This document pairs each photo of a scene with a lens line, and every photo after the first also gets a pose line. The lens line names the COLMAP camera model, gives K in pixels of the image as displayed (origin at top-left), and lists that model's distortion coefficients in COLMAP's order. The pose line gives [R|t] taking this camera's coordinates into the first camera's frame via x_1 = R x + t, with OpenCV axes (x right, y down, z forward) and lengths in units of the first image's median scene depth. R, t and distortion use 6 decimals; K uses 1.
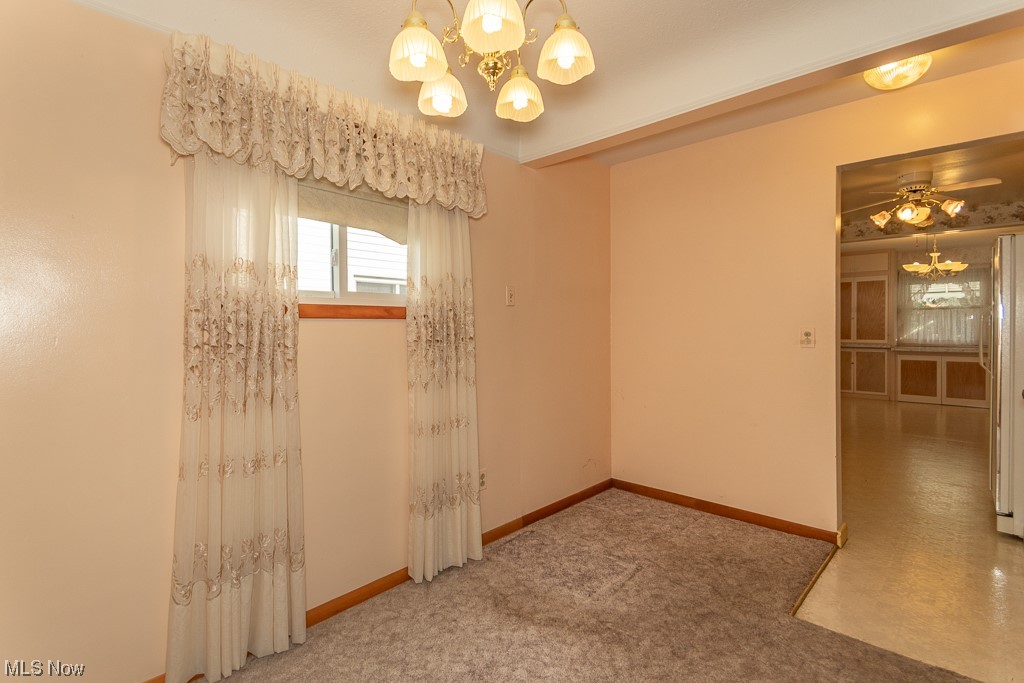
lens RADIAL K [[497.2, 0, 502.5], [0, 497.2, 330.0], [0, 0, 1]] dist [0.040393, -0.011165]
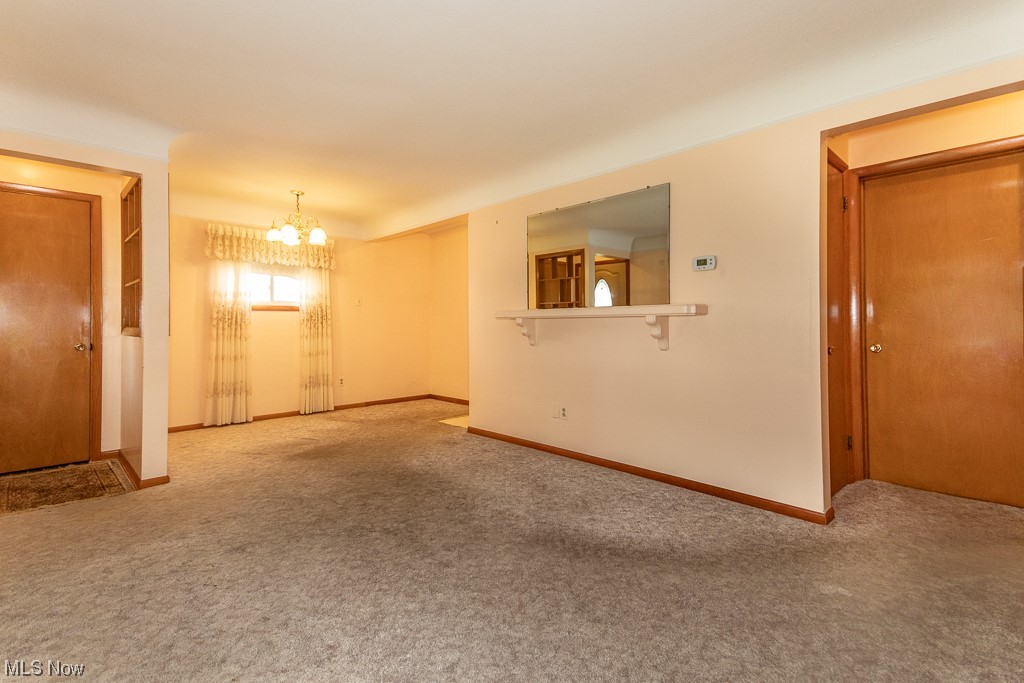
lens RADIAL K [[473.2, 0, 492.5], [0, 473.2, 322.8], [0, 0, 1]] dist [0.068059, -0.022573]
pose [[0.997094, -0.000598, -0.076176, 0.600192], [-0.000637, 0.999869, -0.016180, 0.046310], [0.076176, 0.016181, 0.996963, -0.834175]]
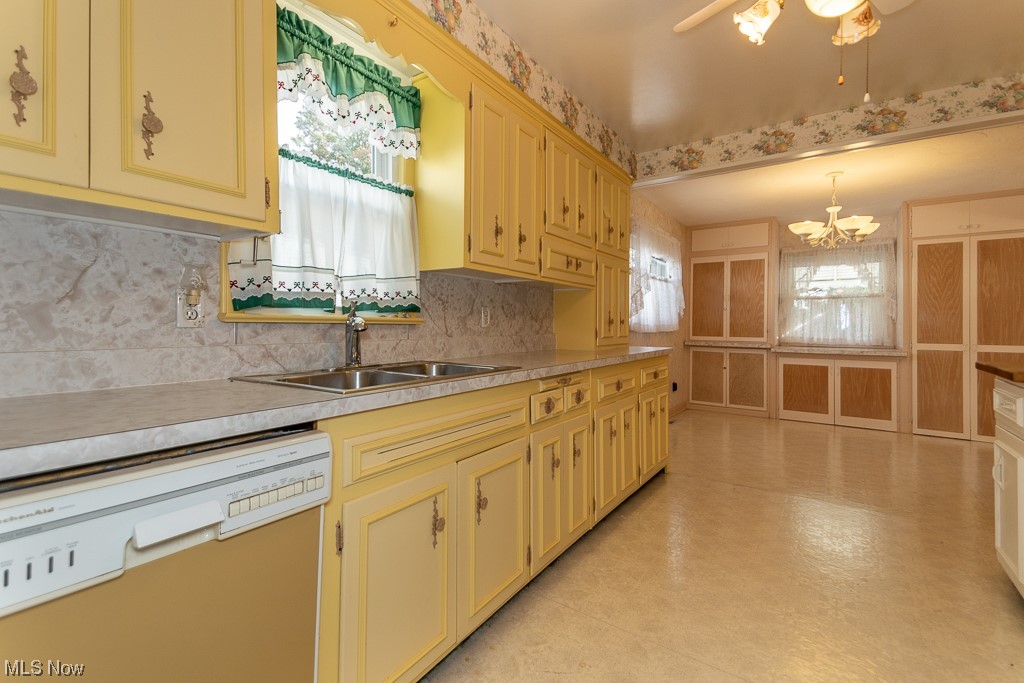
lens RADIAL K [[473.2, 0, 487.6], [0, 473.2, 323.6], [0, 0, 1]] dist [0.068059, -0.022573]
pose [[0.992023, 0.012952, 0.125392, 0.523877], [-0.011461, 0.999855, -0.012604, 0.025646], [-0.125537, 0.011067, 0.992027, 0.692747]]
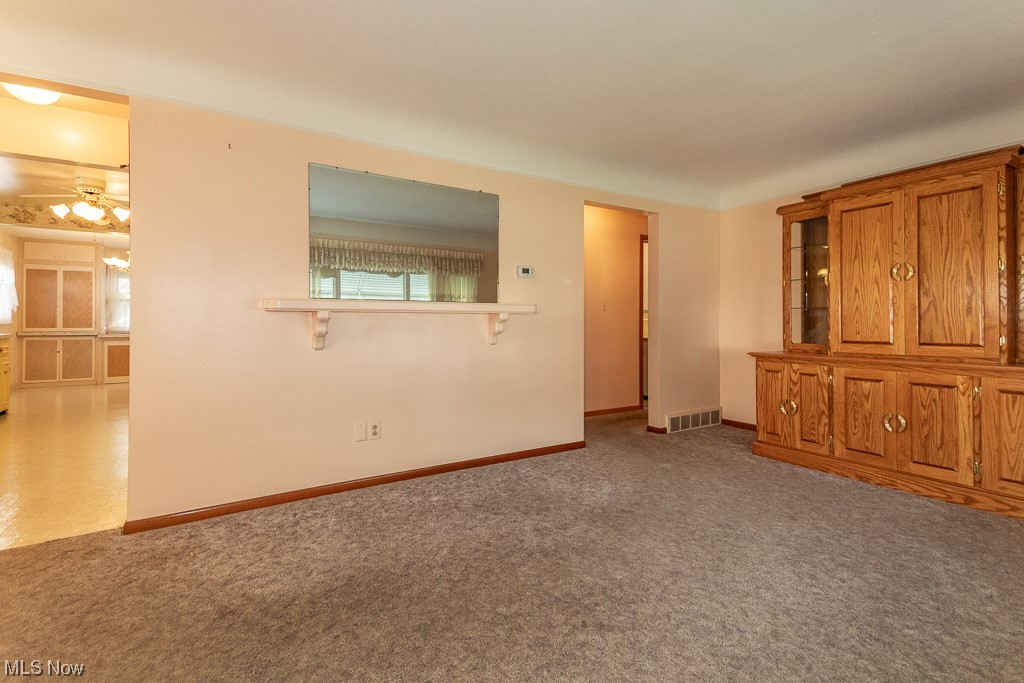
lens RADIAL K [[497.2, 0, 519.4], [0, 497.2, 320.9], [0, 0, 1]] dist [0.040393, -0.011165]
pose [[0.260450, 0.005922, 0.965469, -0.074450], [0.007714, 0.999937, -0.008214, 0.042736], [-0.965457, 0.009587, 0.260388, -0.274696]]
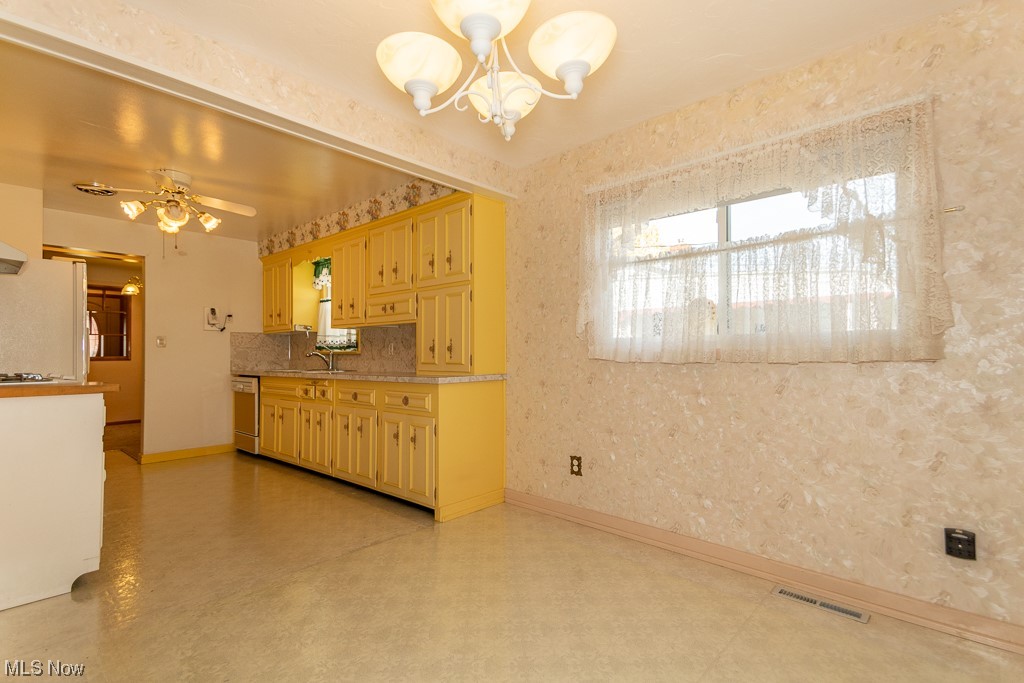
lens RADIAL K [[473.2, 0, 518.1], [0, 473.2, 345.8], [0, 0, 1]] dist [0.068059, -0.022573]
pose [[0.013286, -0.012532, -0.999833, 1.767673], [-0.003139, 0.999916, -0.012575, 0.013530], [0.999907, 0.003305, 0.013245, 1.671585]]
